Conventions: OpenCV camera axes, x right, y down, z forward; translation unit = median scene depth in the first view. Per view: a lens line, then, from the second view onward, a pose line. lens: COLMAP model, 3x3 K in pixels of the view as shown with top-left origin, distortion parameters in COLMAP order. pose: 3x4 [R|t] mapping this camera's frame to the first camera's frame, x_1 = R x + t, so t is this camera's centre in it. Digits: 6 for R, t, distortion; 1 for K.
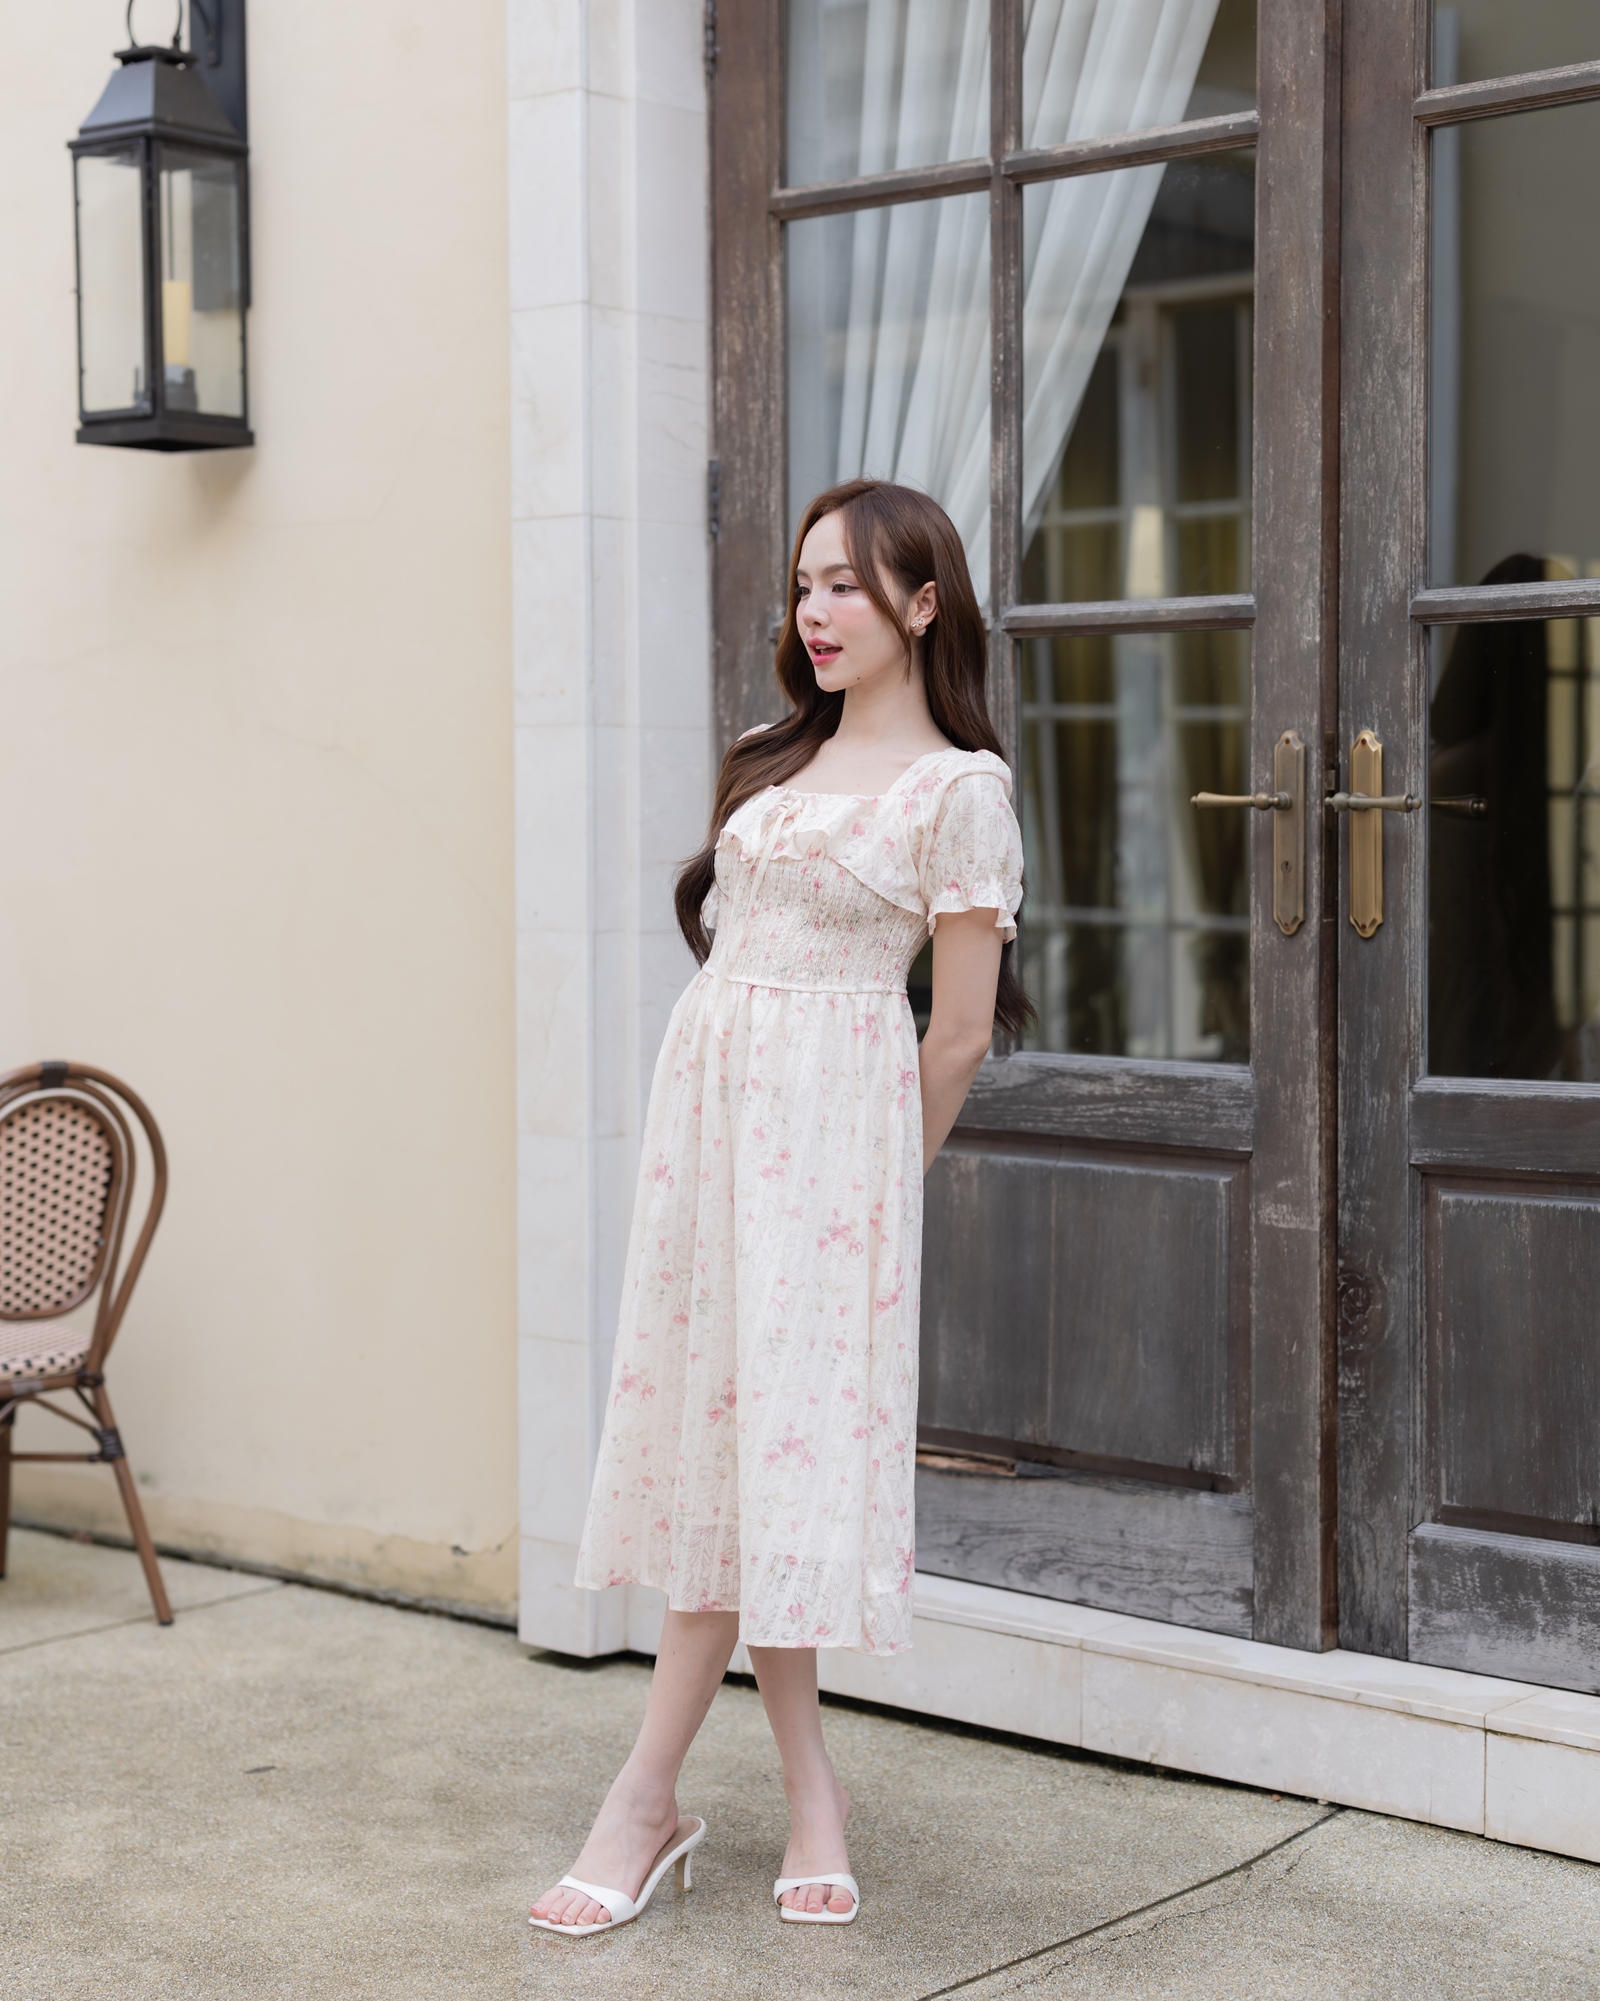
lens RADIAL K [[3474.5, 0, 839.4], [0, 3474.5, 991.7], [0, 0, 1]] dist [0.093649, 0.000000]
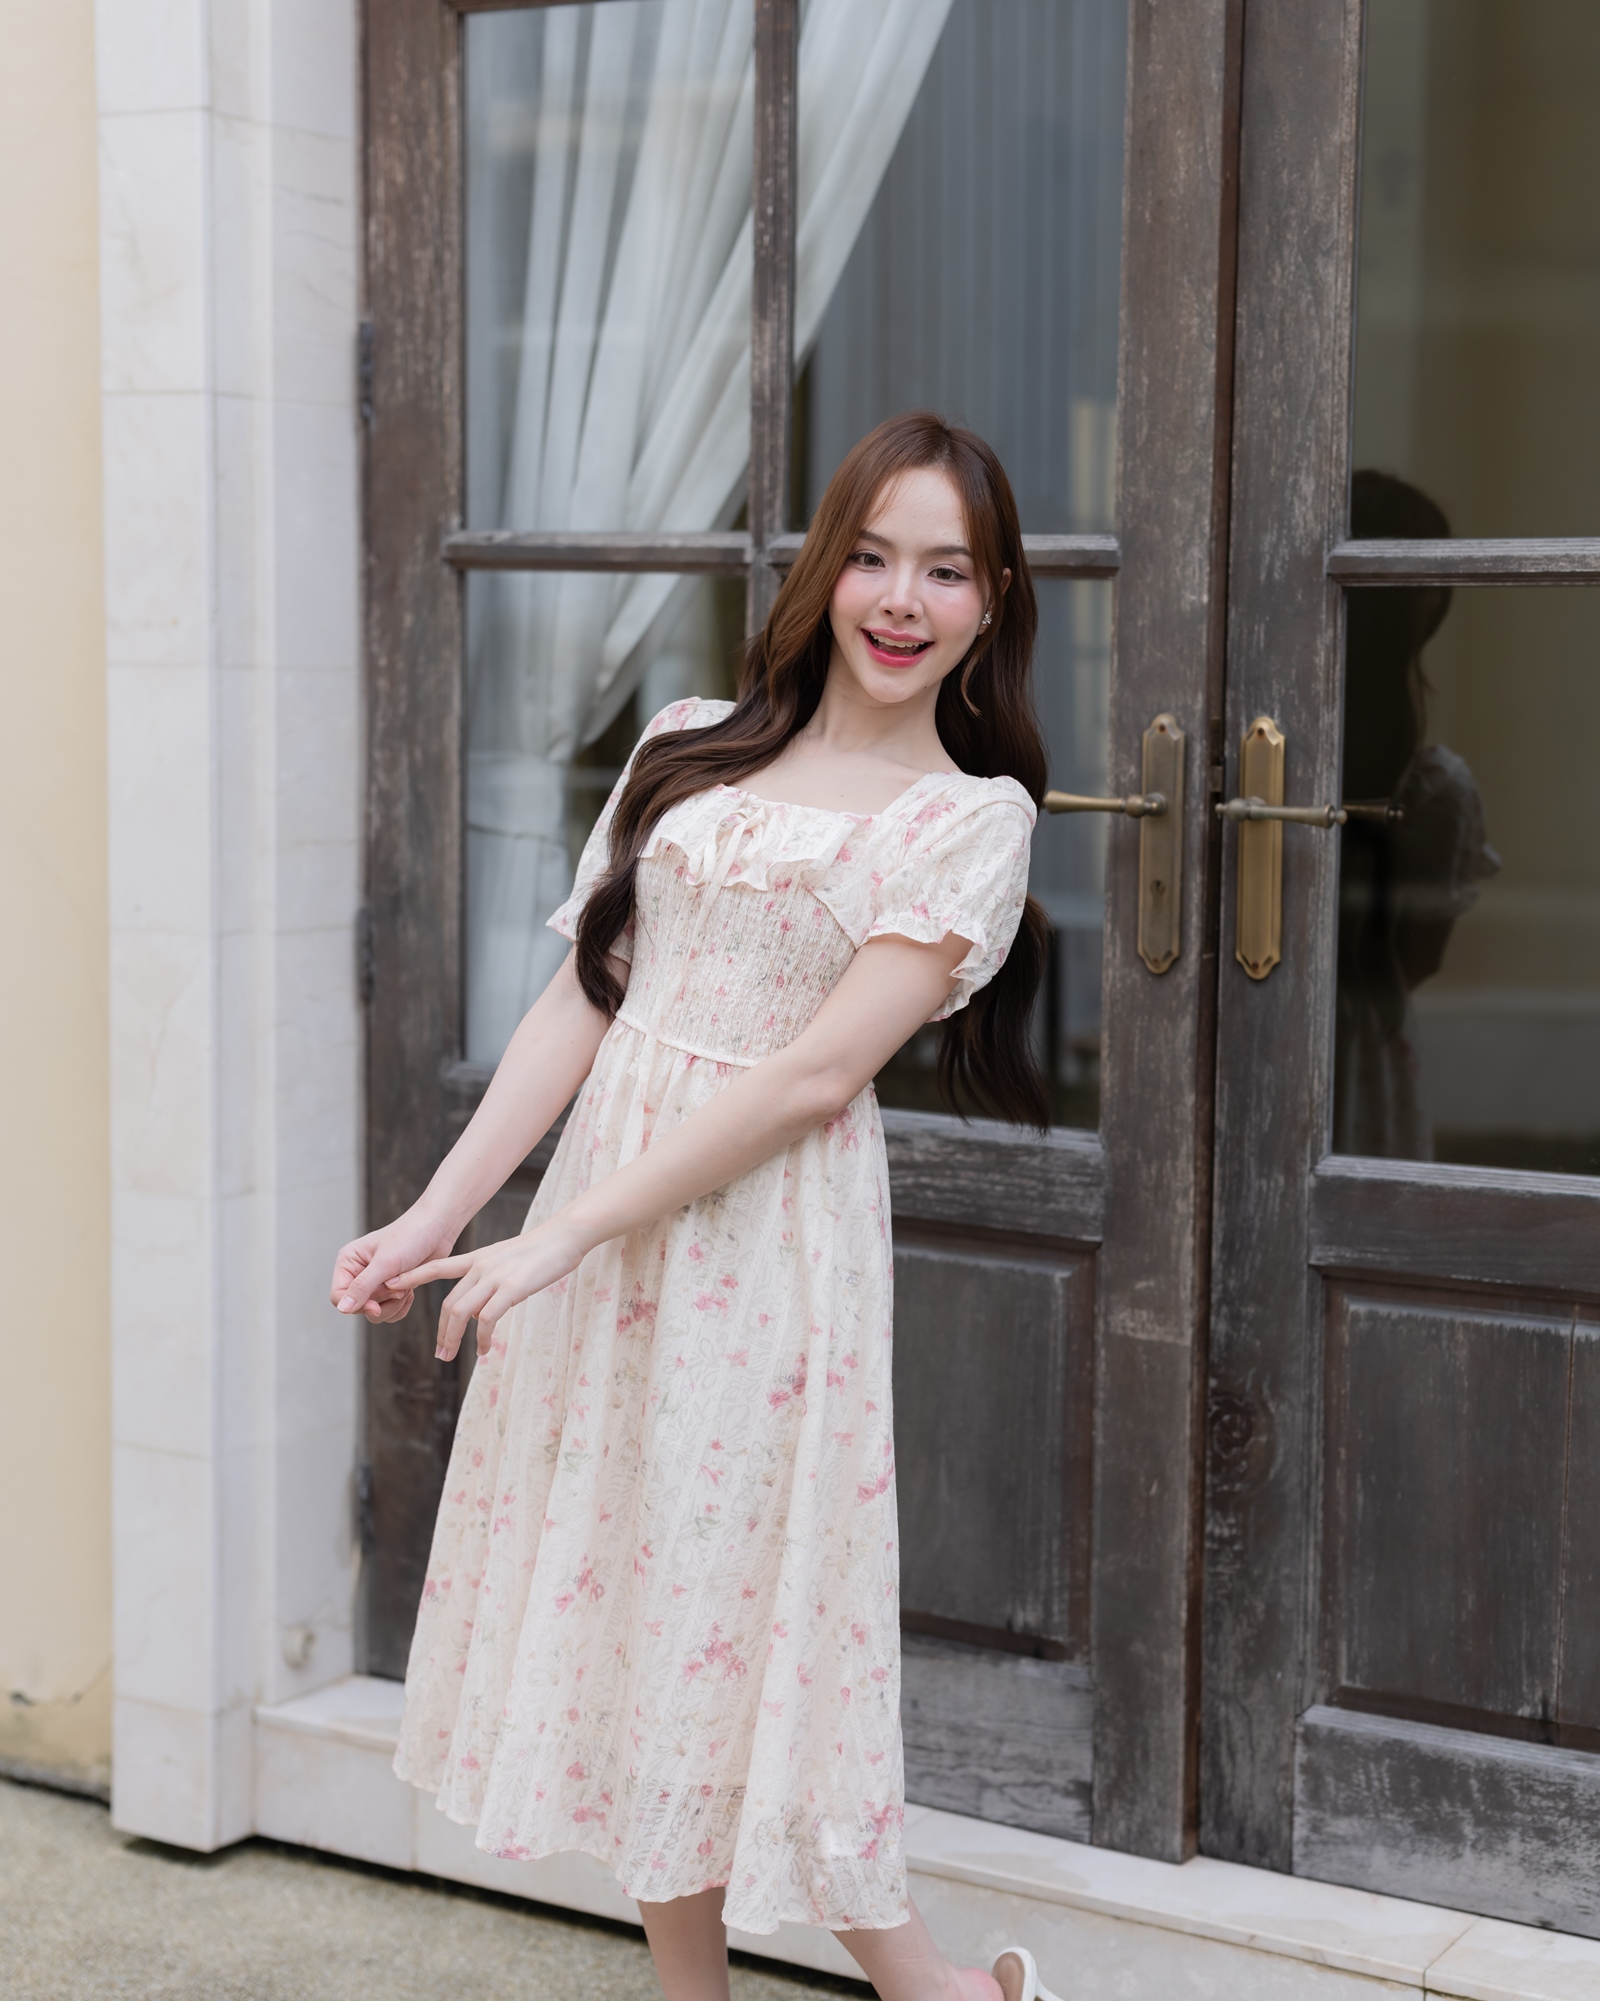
lens RADIAL K [[3474.5, 0, 815.7], [0, 3474.5, 1006.2], [0, 0, 1]] dist [0.093649, 0.000000]
pose [[0.983863, -0.003208, 0.178893, -0.087910], [-0.008482, 0.997879, 0.064546, -0.058796], [-0.178720, -0.065022, 0.981749, 0.236956]]
